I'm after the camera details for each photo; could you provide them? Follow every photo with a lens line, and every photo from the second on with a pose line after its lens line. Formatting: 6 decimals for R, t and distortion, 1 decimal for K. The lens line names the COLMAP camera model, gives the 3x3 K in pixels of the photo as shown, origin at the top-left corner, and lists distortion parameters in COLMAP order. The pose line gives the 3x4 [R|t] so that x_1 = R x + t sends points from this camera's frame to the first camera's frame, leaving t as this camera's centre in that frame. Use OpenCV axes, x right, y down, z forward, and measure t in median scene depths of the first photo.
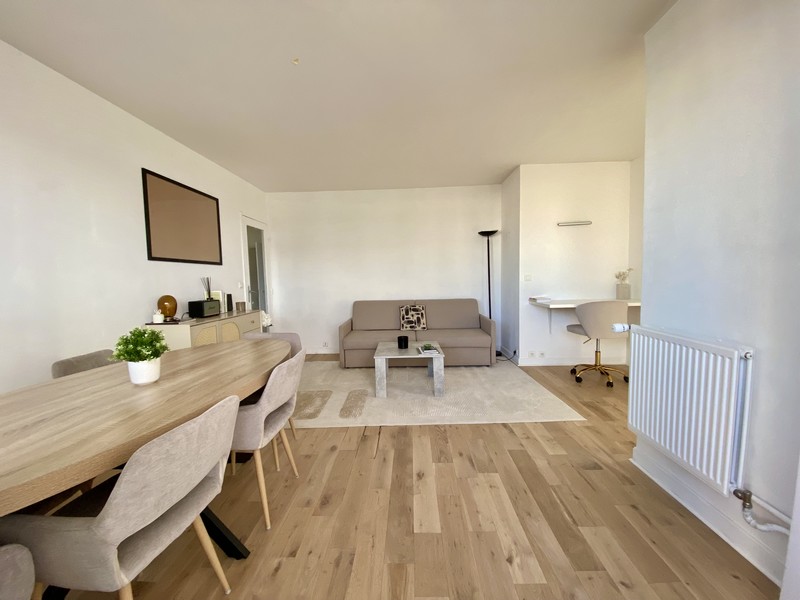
lens RADIAL K [[325.5, 0, 400.0], [0, 325.5, 300.0], [0, 0, 1]] dist [-0.001027, -0.000186]
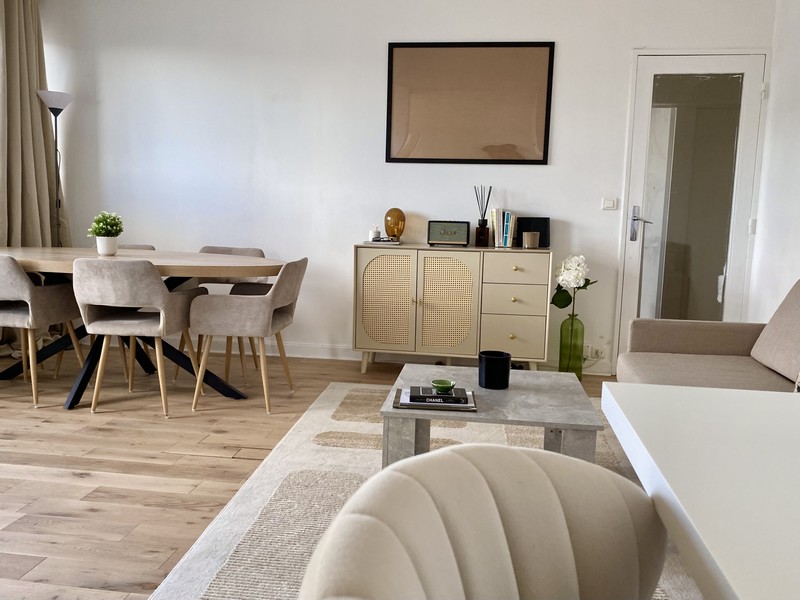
lens RADIAL K [[687.5, 0, 400.0], [0, 687.5, 300.0], [0, 0, 1]] dist [0.075022, -0.001892]
pose [[-0.122805, 0.168397, -0.978040, 0.836124], [-0.087863, 0.979784, 0.179730, -0.085898], [0.988534, 0.108006, -0.105526, 1.098555]]
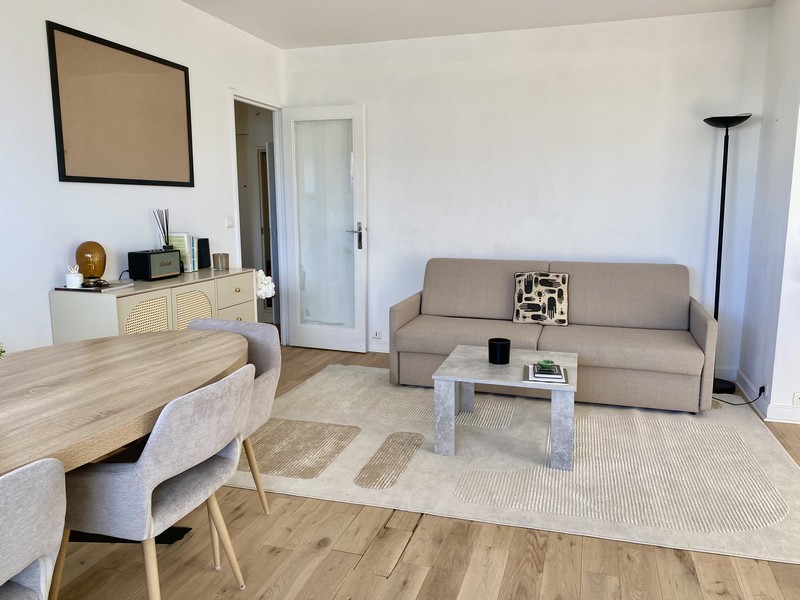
lens RADIAL K [[613.8, 0, 400.0], [0, 613.8, 300.0], [0, 0, 1]] dist [0.006566, -0.004865]
pose [[0.961434, 0.066709, -0.266824, 0.120573], [-0.041426, 0.994196, 0.099292, -0.039014], [0.271899, -0.084409, 0.958617, 0.065341]]
